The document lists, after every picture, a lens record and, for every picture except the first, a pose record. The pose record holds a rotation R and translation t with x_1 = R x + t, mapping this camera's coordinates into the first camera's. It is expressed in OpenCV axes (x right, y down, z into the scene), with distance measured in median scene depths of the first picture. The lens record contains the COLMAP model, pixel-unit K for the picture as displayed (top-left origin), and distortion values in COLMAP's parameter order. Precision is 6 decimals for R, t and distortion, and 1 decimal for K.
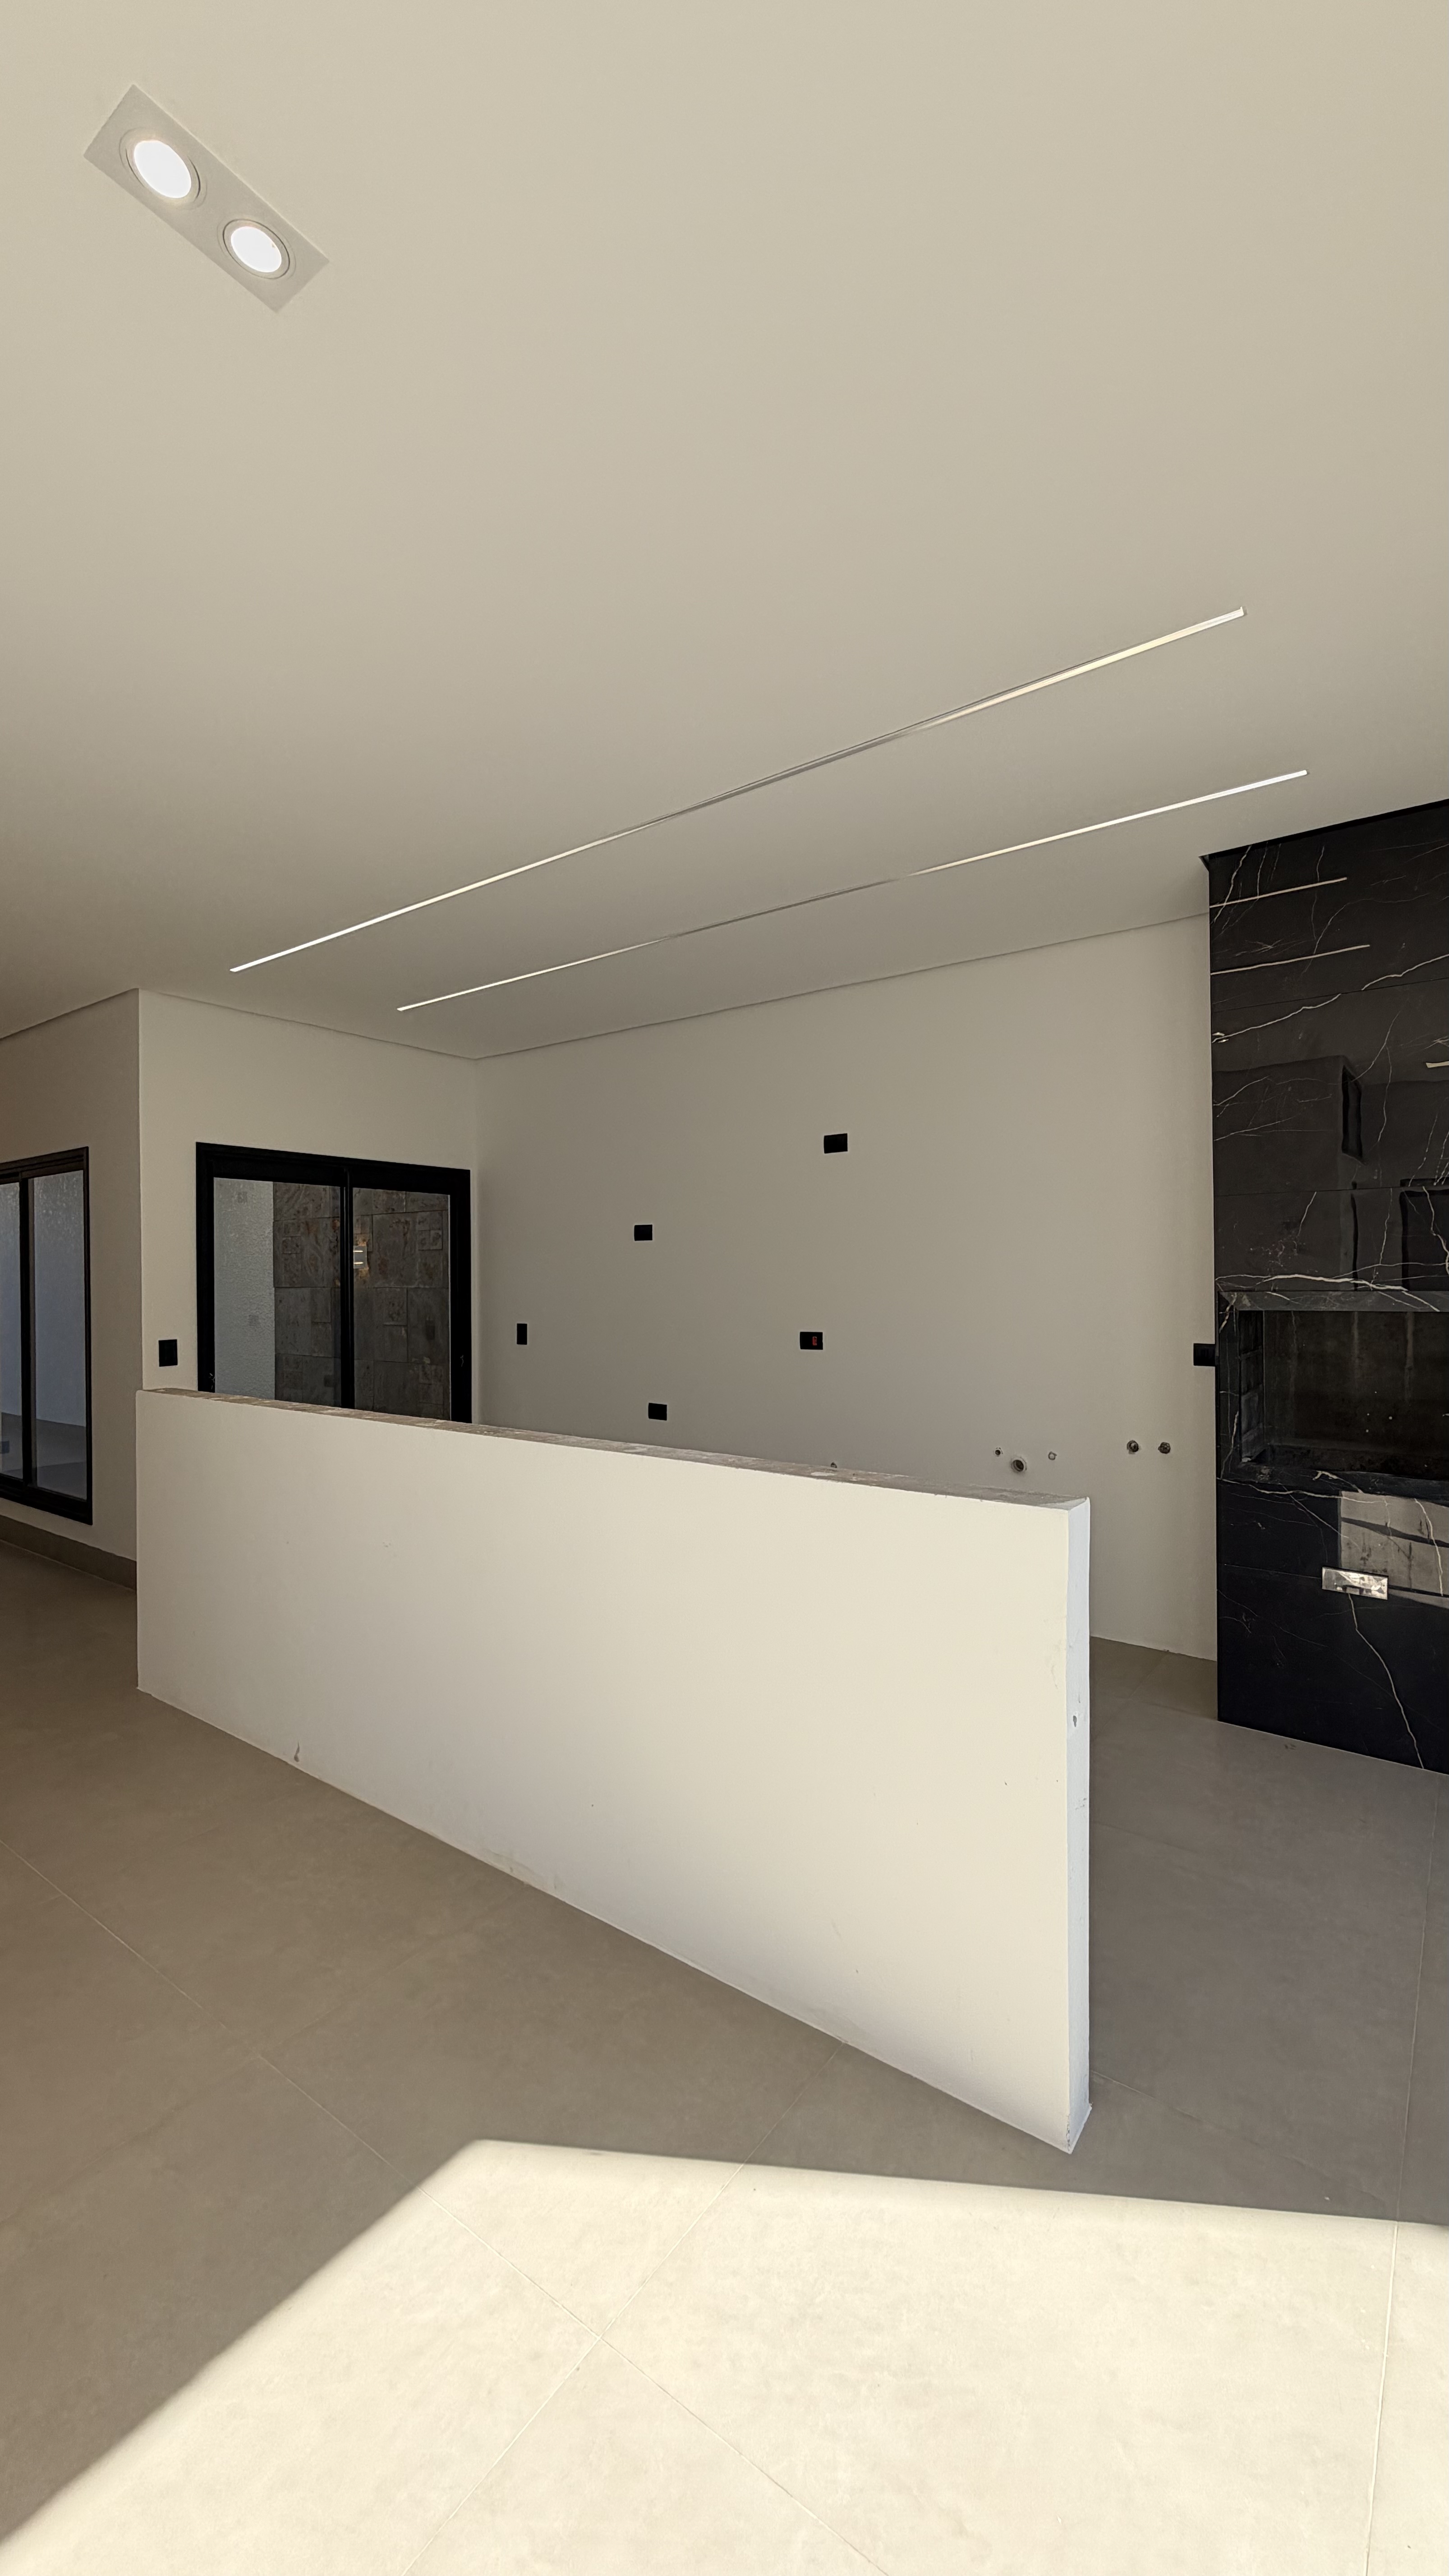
lens RADIAL K [[1027.3, 0, 726.4], [0, 1027.3, 1279.7], [0, 0, 1]] dist [0.002973, 0.000478]
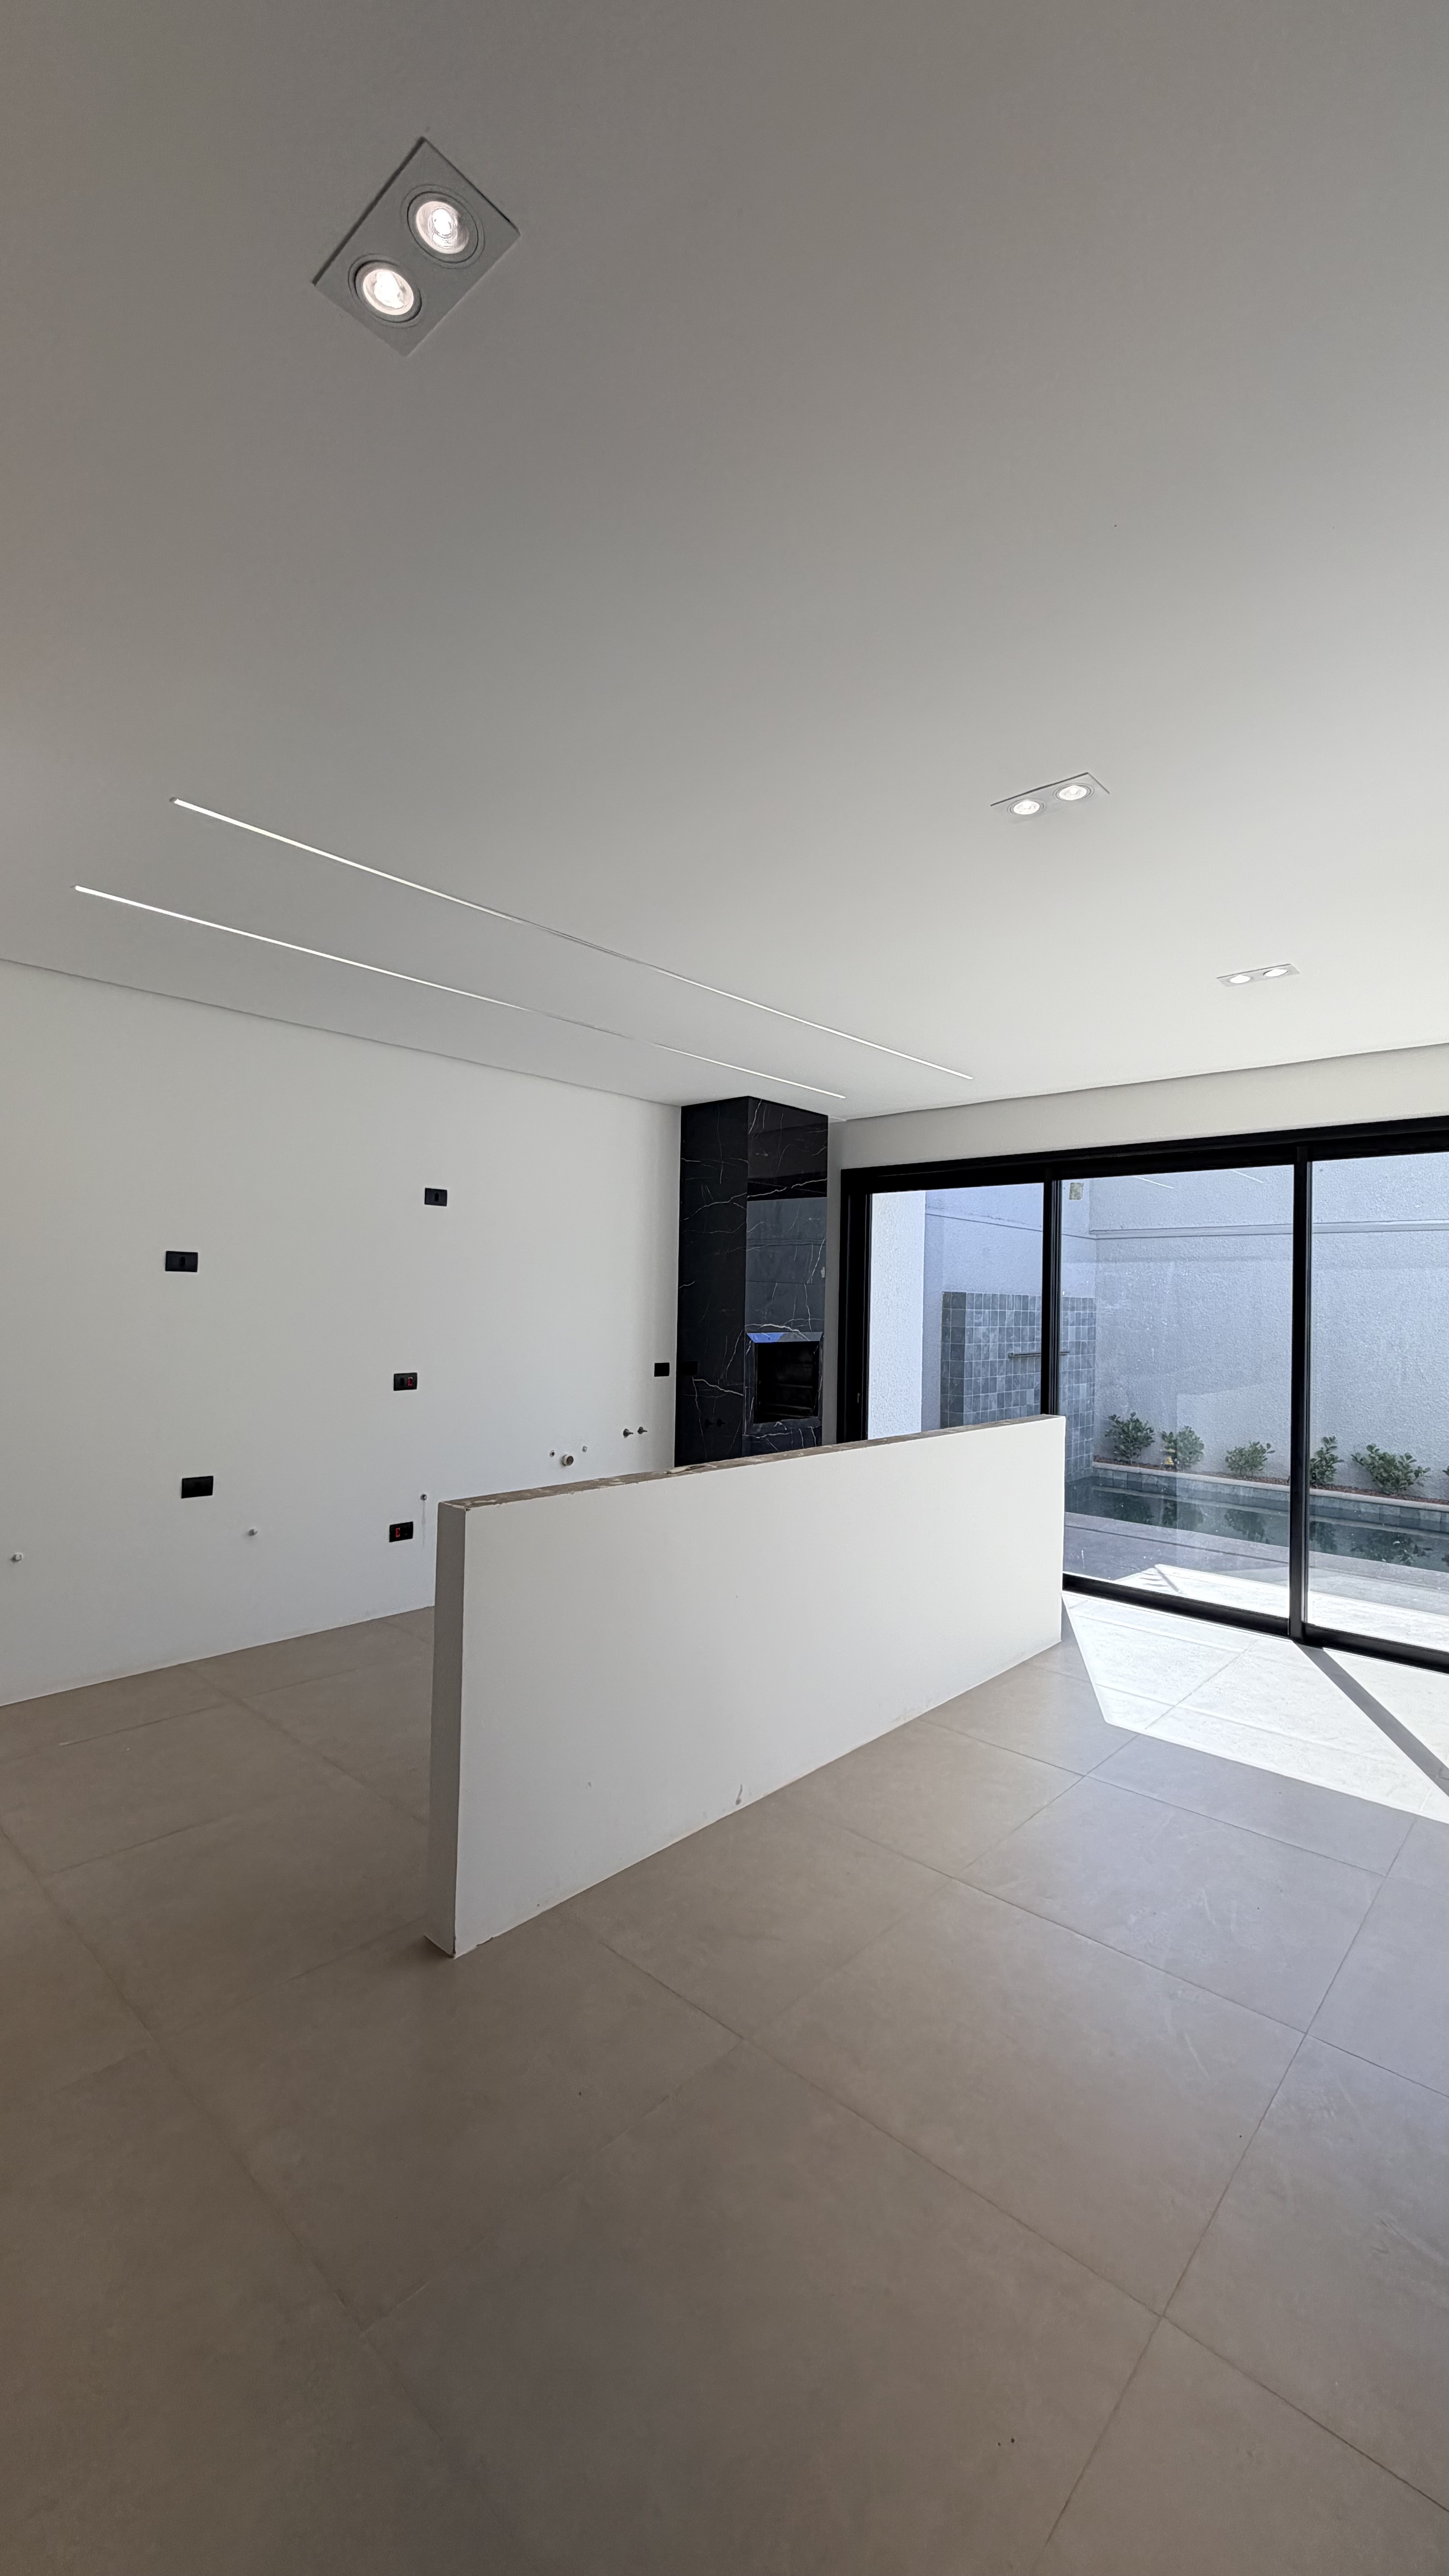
lens RADIAL K [[1027.3, 0, 726.4], [0, 1027.3, 1279.7], [0, 0, 1]] dist [0.002973, 0.000478]
pose [[0.107061, 0.030758, 0.993777, -1.175582], [-0.020462, 0.999378, -0.028727, -0.026022], [-0.994042, -0.017260, 0.107623, 0.726177]]
